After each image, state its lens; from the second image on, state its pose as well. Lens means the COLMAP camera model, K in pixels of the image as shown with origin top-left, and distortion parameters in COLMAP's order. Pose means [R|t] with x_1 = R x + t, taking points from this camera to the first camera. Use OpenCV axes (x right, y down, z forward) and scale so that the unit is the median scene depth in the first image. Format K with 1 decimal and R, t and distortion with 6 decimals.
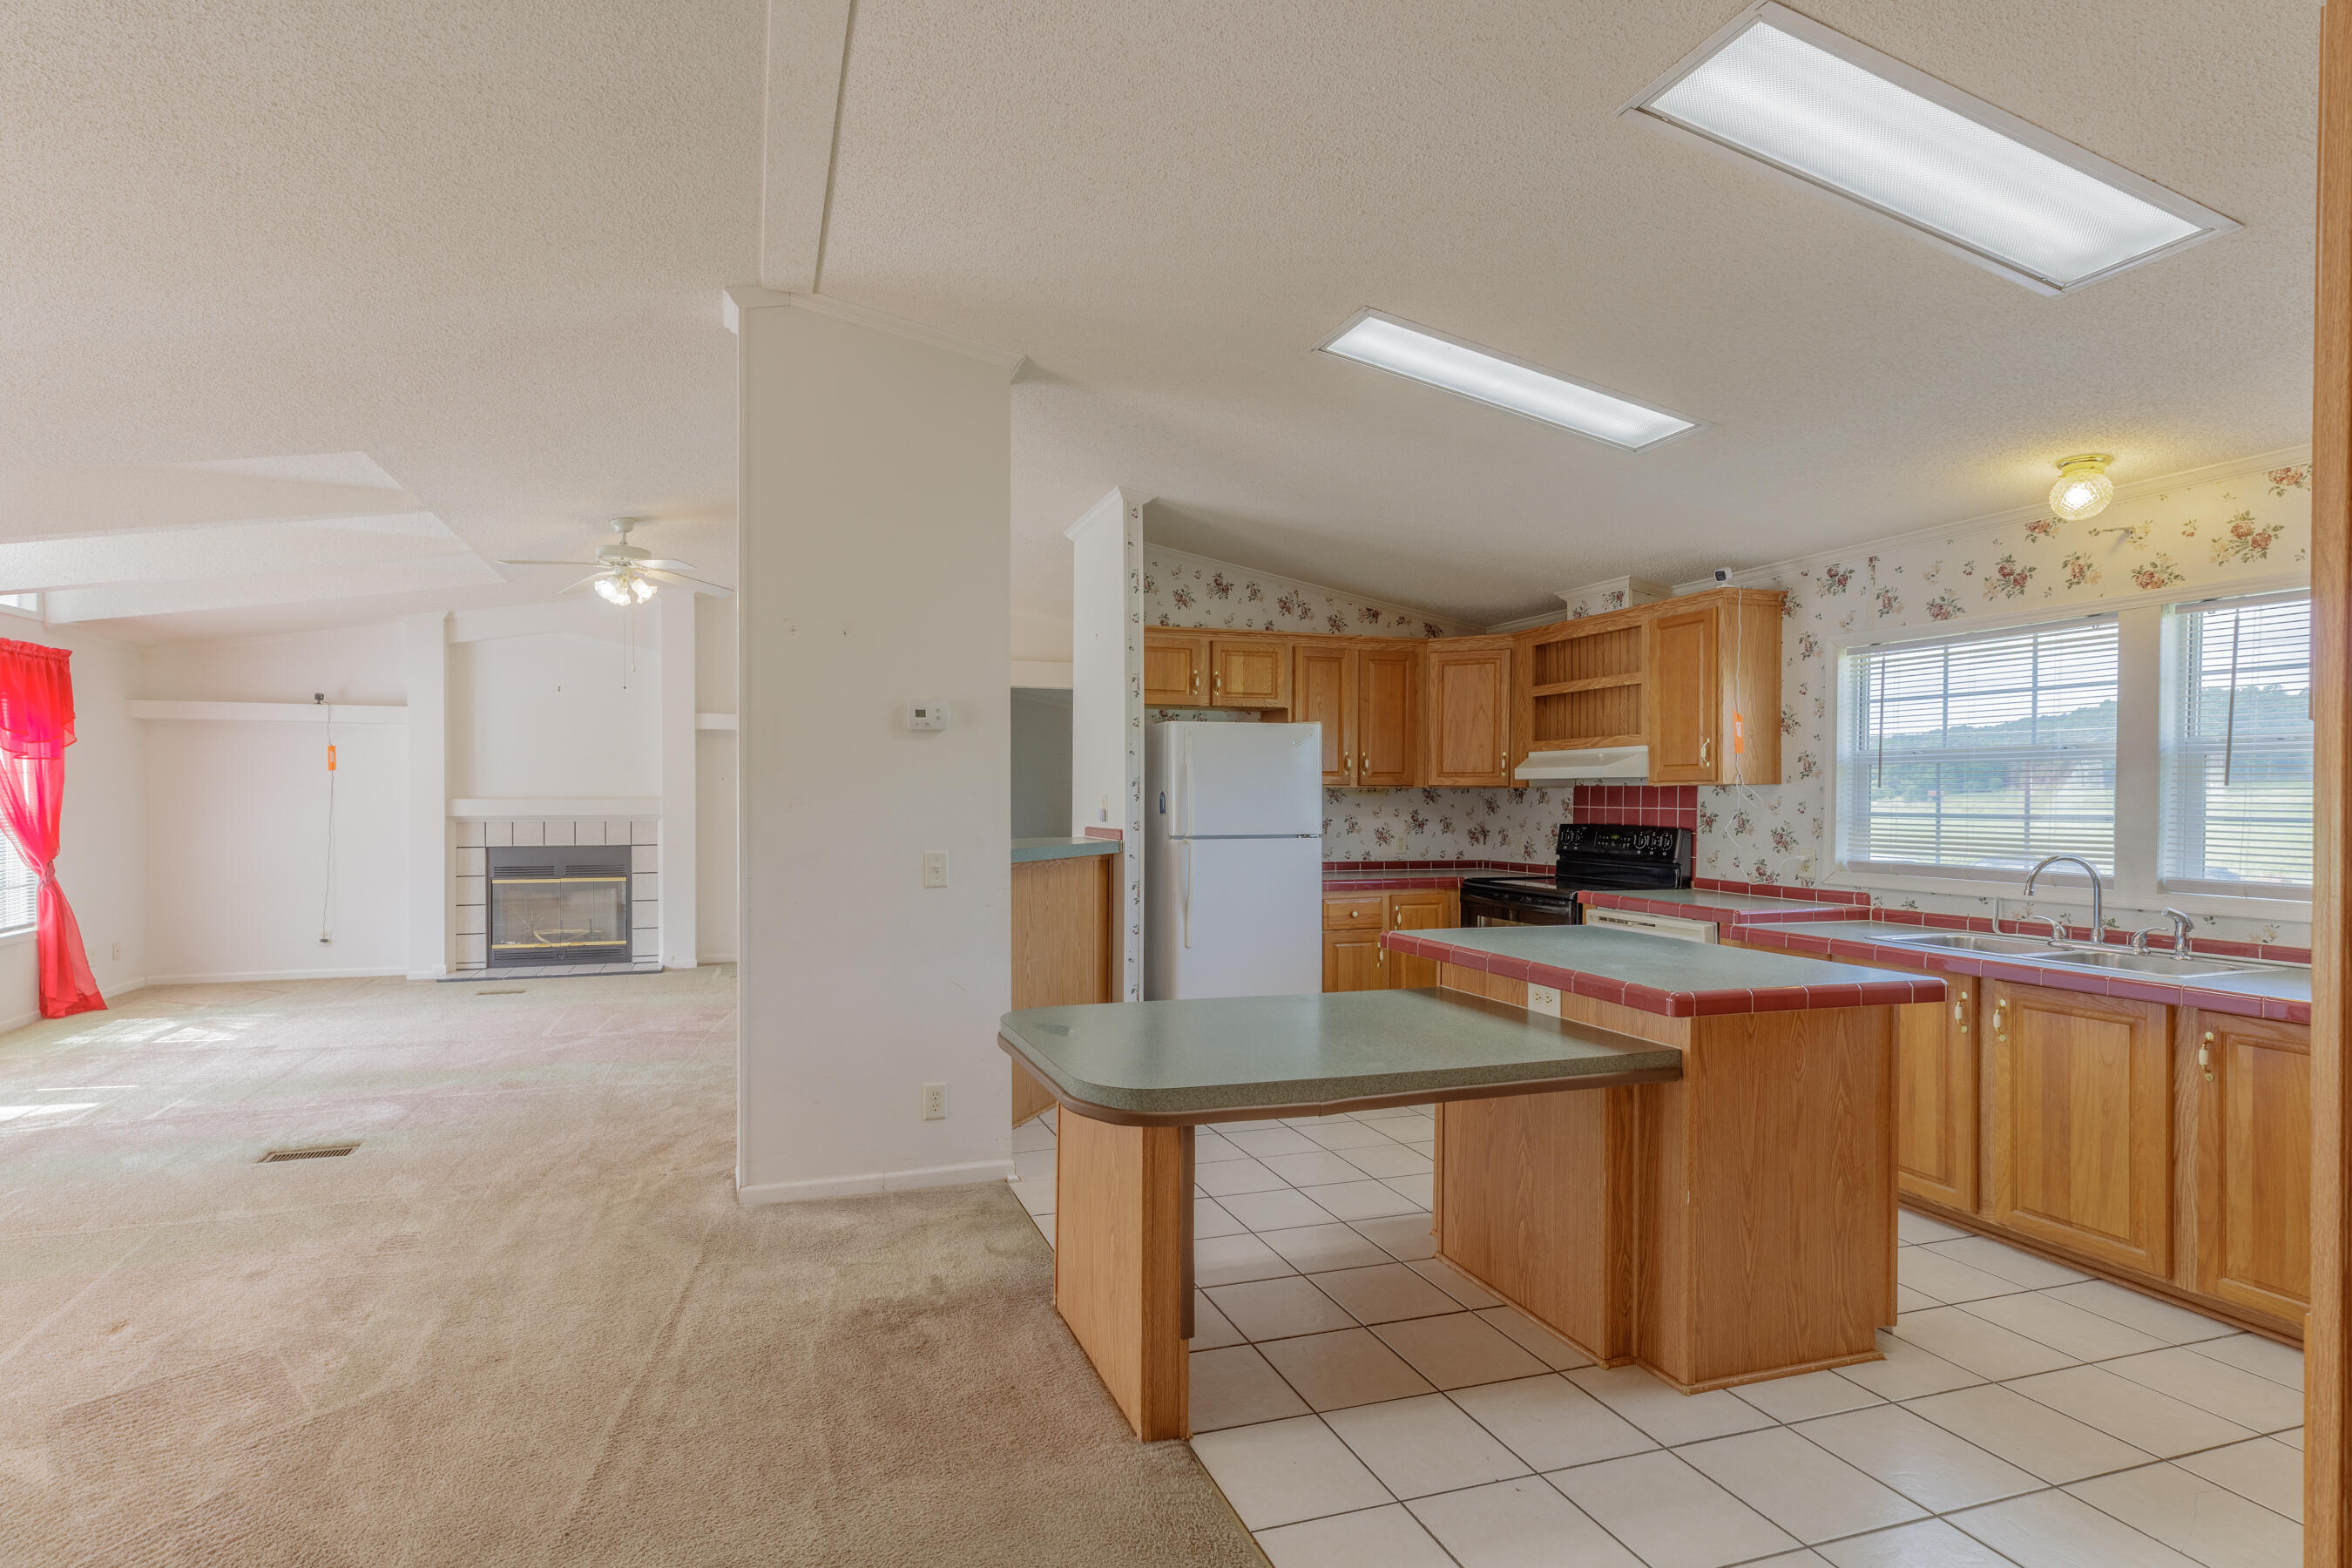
lens RADIAL K [[1090.7, 0, 1074.4], [0, 1090.7, 804.7], [0, 0, 1]] dist [0.000572, 0.000142]
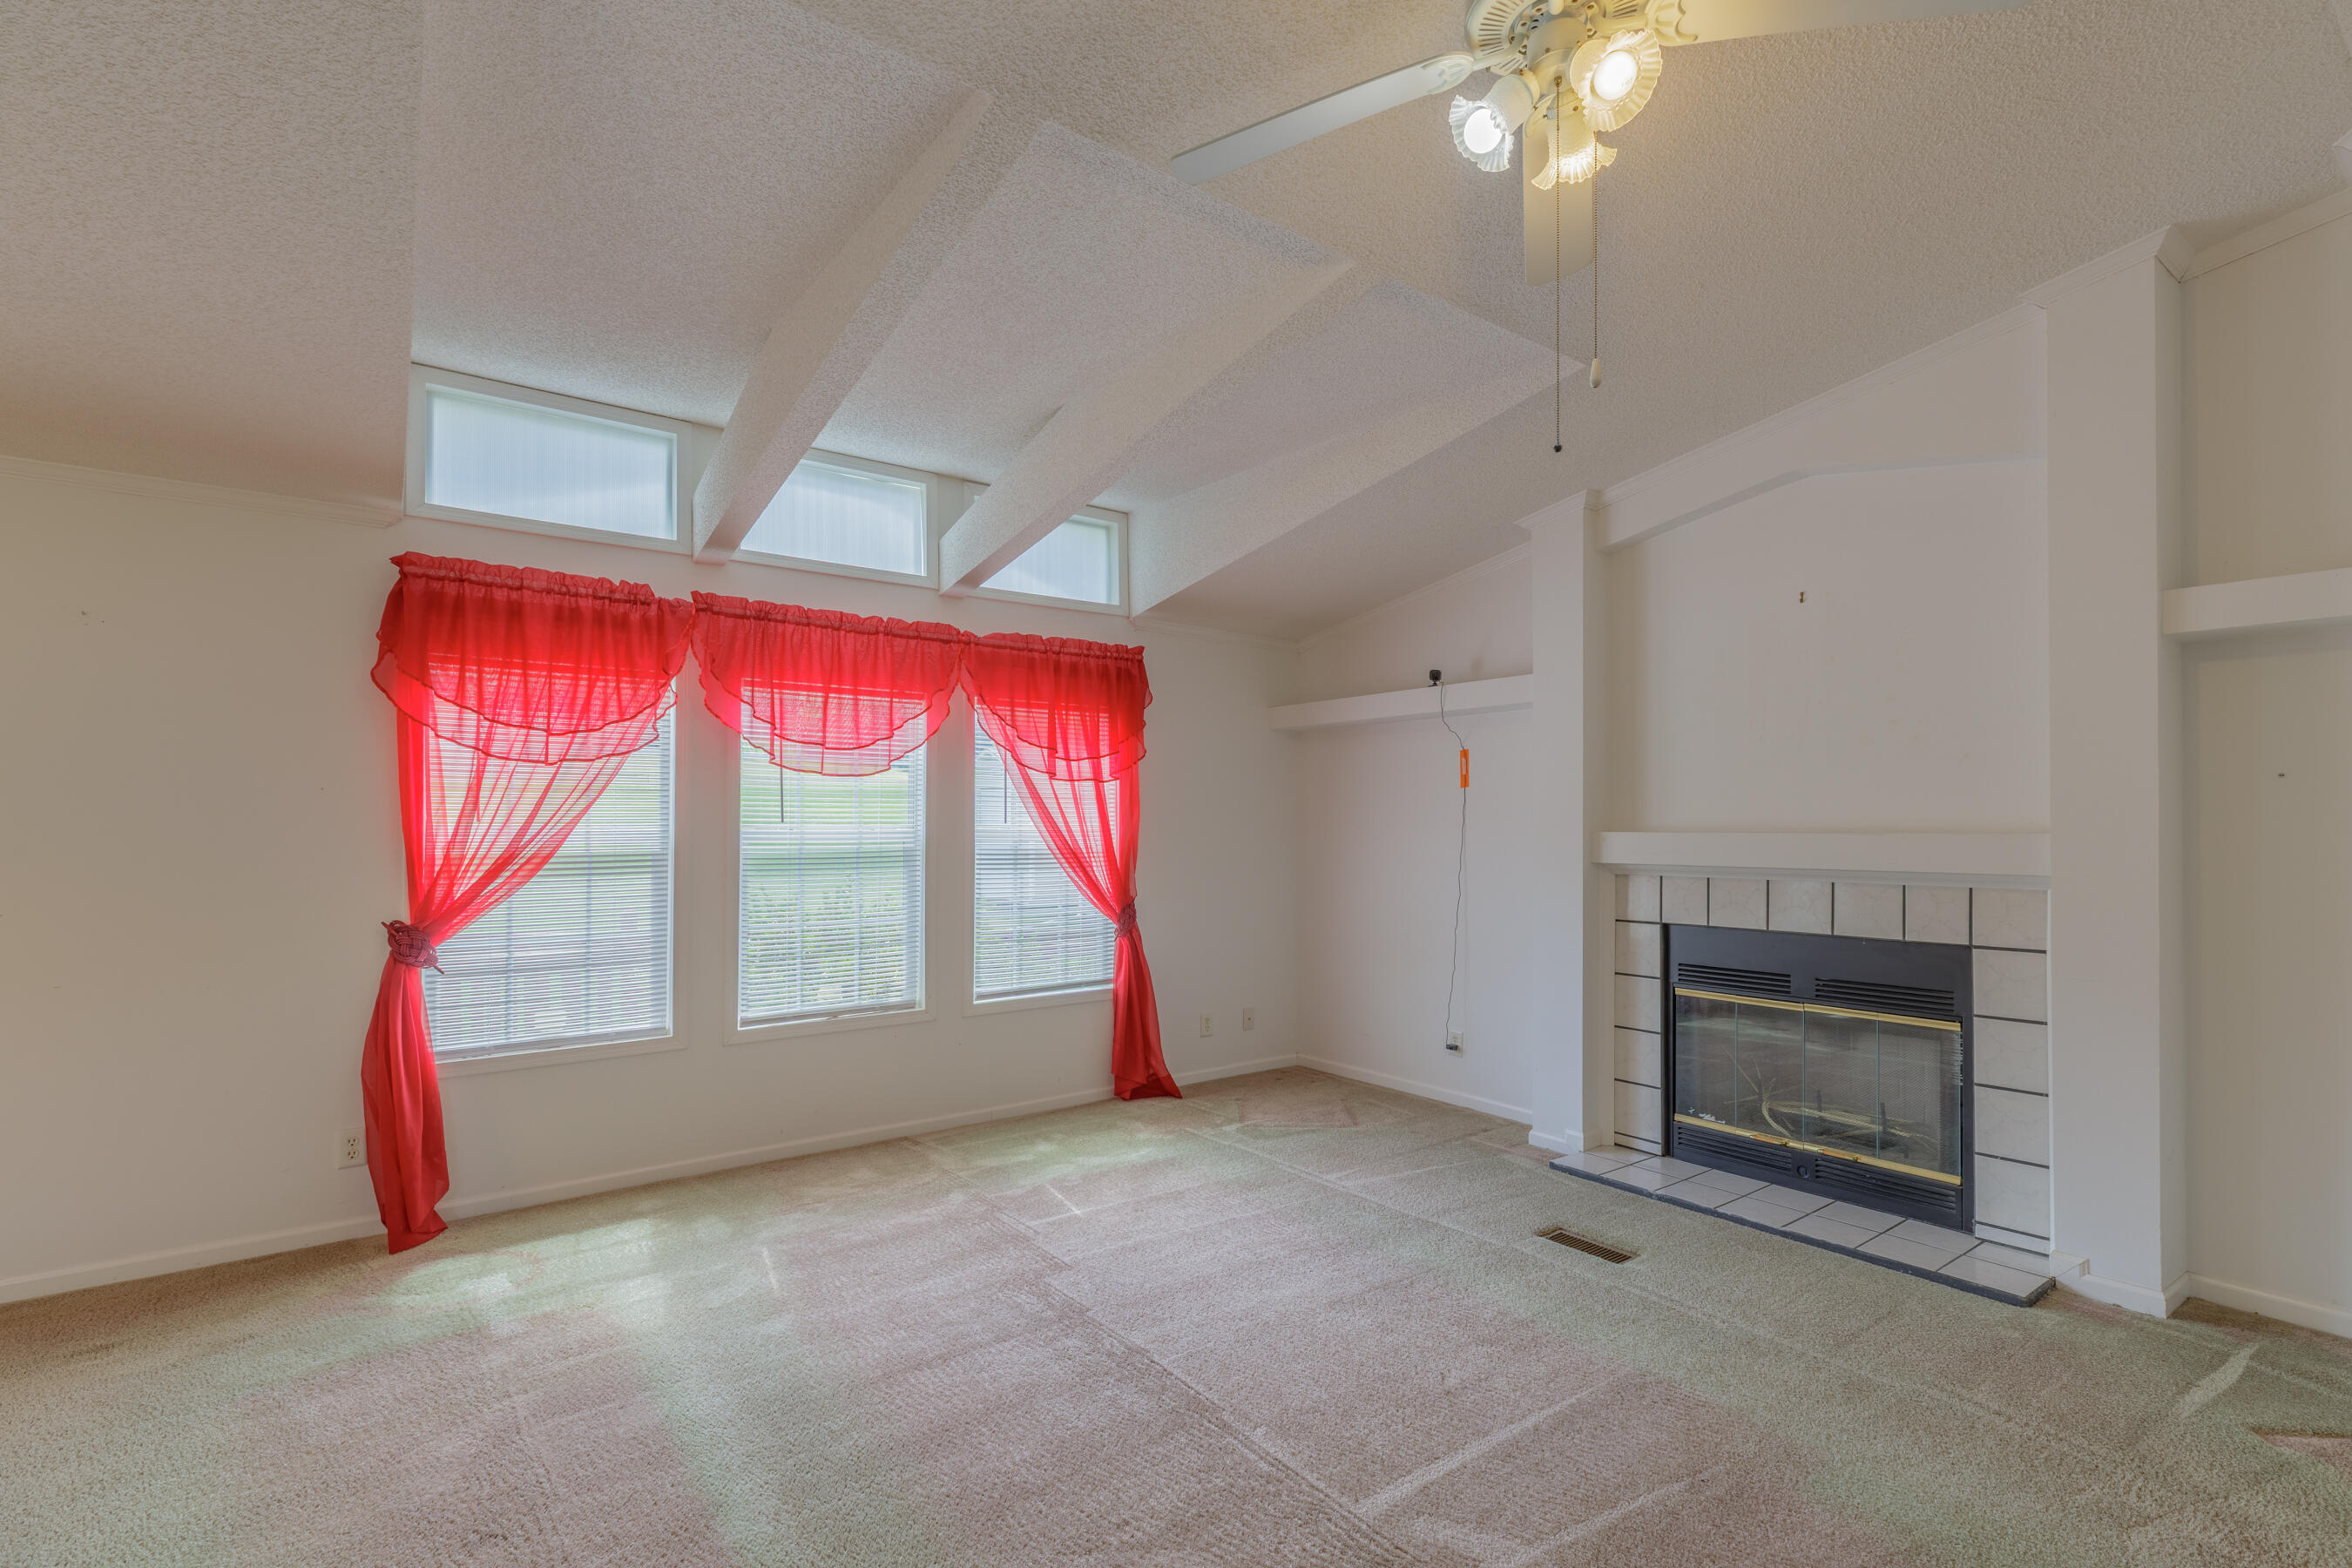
lens RADIAL K [[1073.5, 0, 1185.0], [0, 1073.5, 814.3], [0, 0, 1]] dist [0.007231, -0.000288]
pose [[0.340868, -0.012398, -0.940029, -0.187690], [-0.008251, 0.999835, -0.016179, -0.004882], [0.940075, 0.013271, 0.340709, 0.867172]]
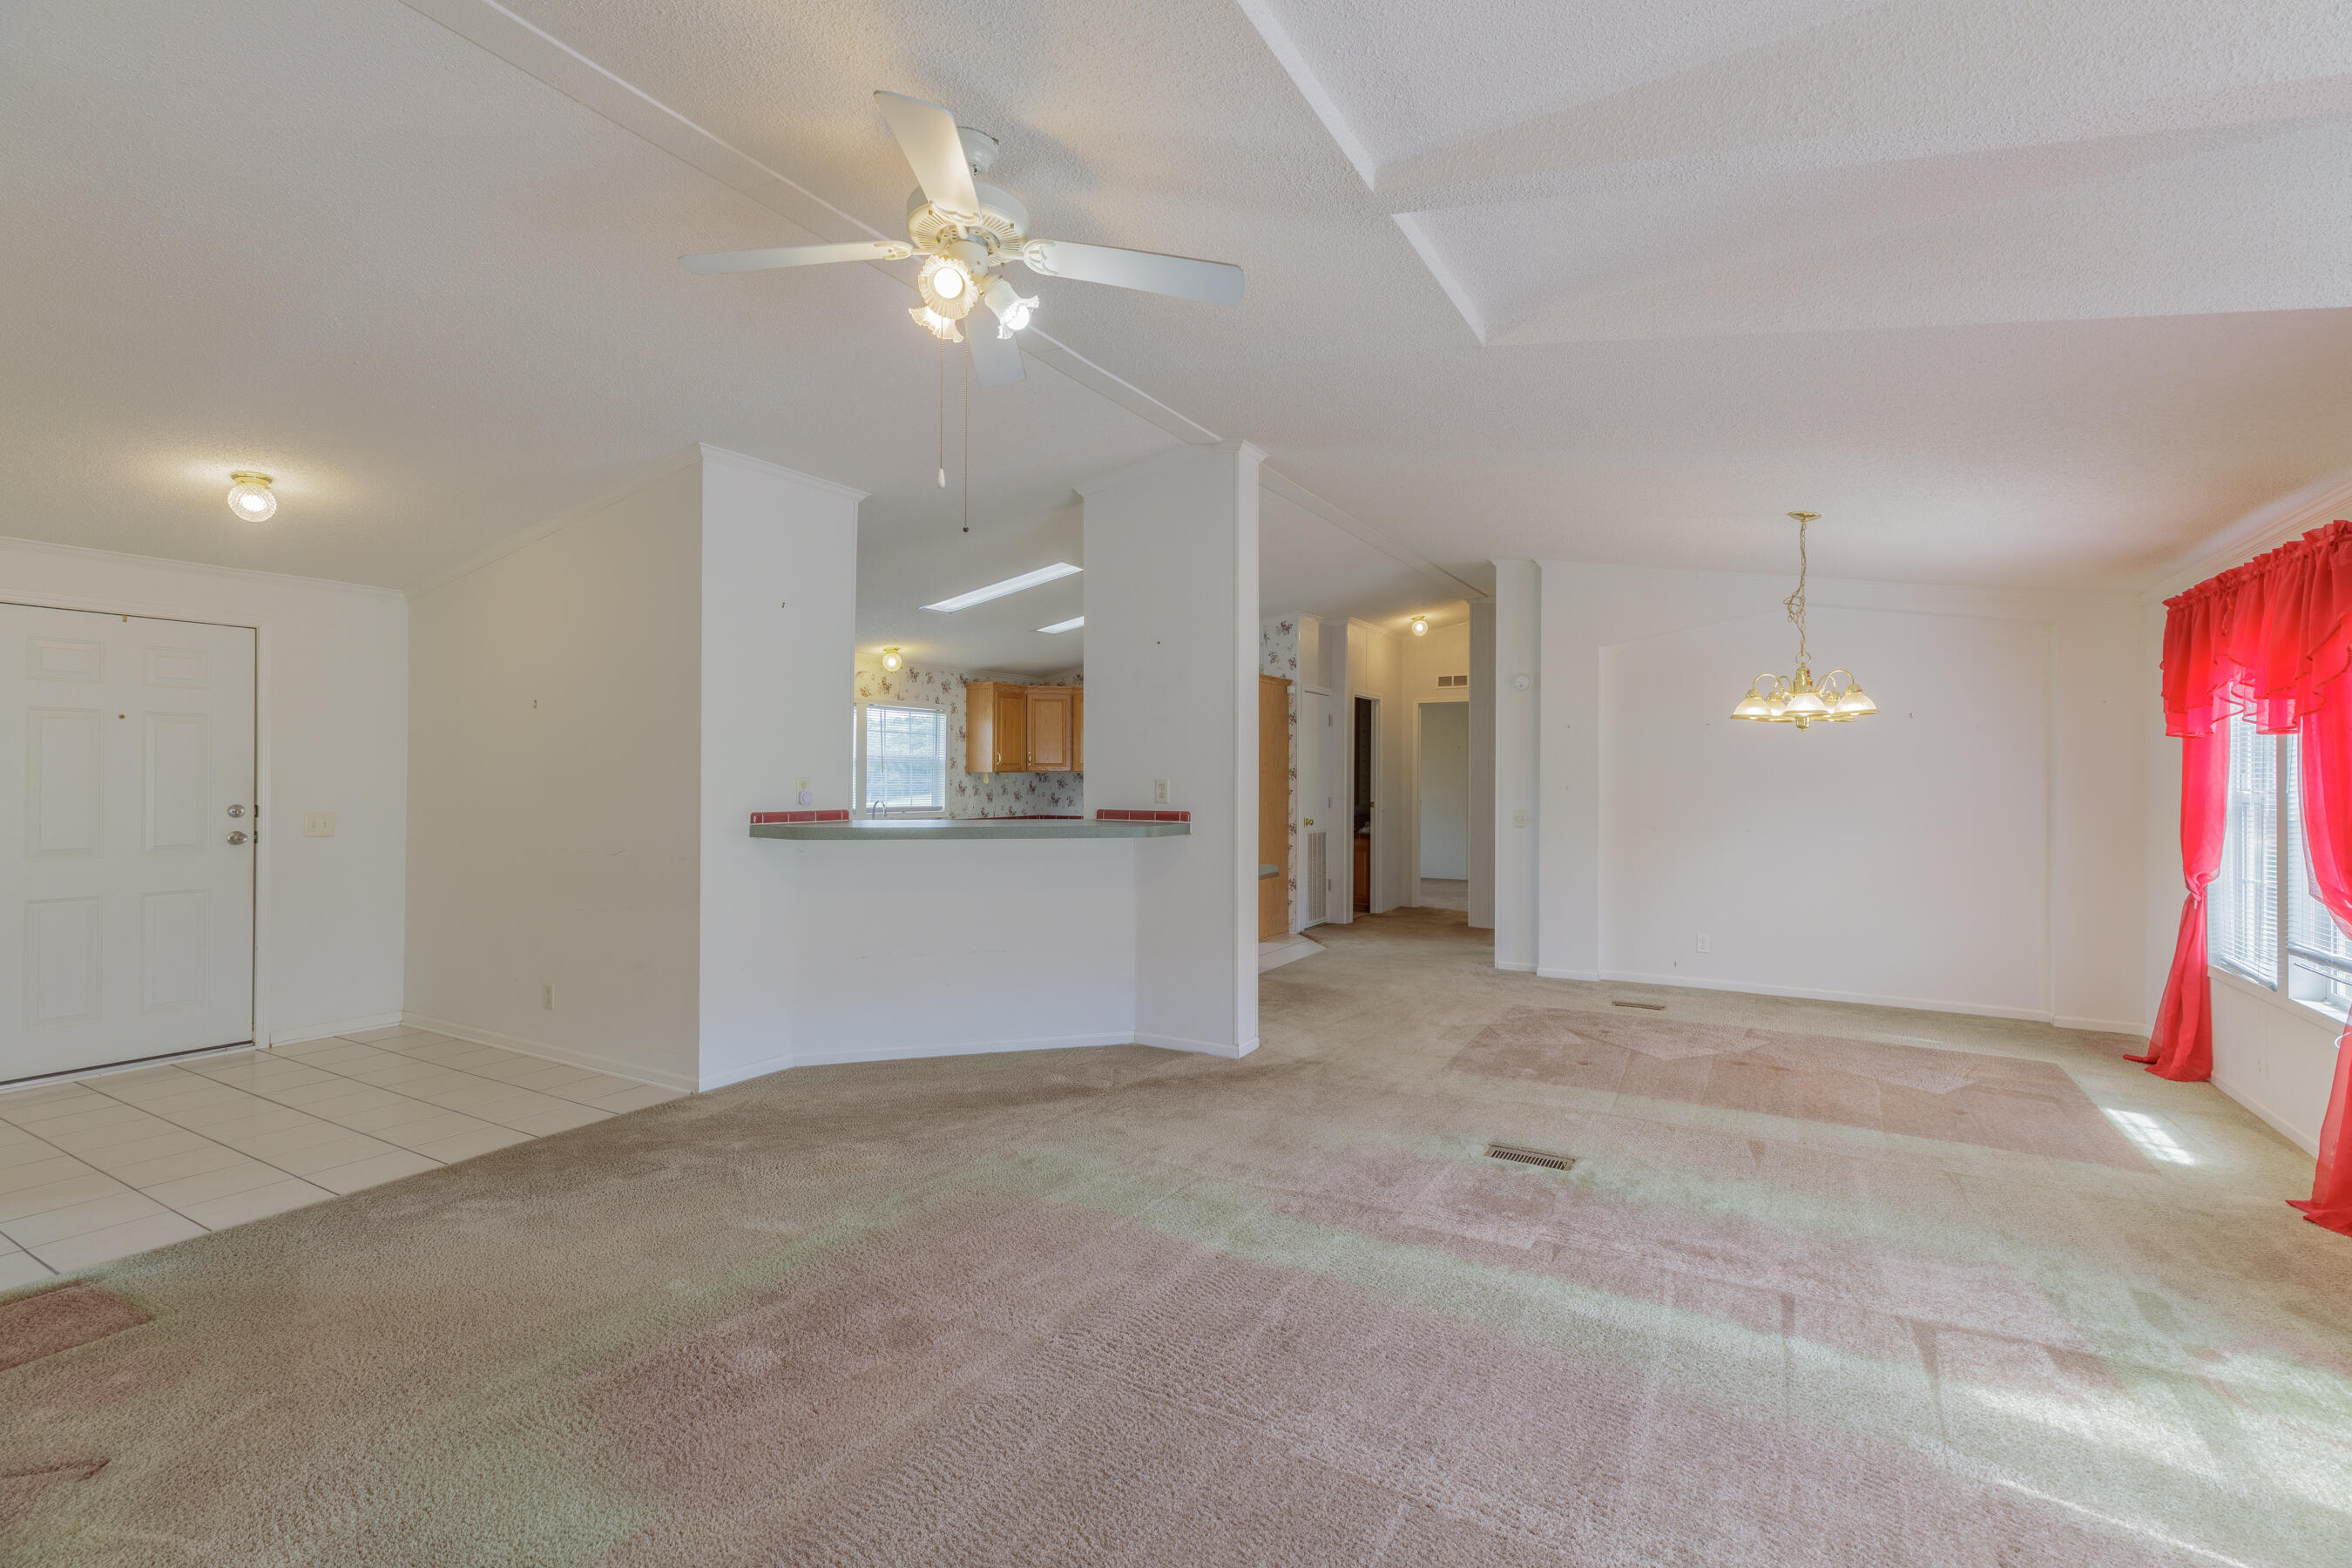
lens RADIAL K [[1051.0, 0, 1172.9], [0, 1051.0, 774.3], [0, 0, 1]] dist [0.005054, 0.000506]
pose [[-0.672449, -0.002616, 0.740139, -0.827780], [-0.000100, 0.999994, 0.003444, -0.013529], [-0.740144, 0.002242, -0.672445, 1.303428]]
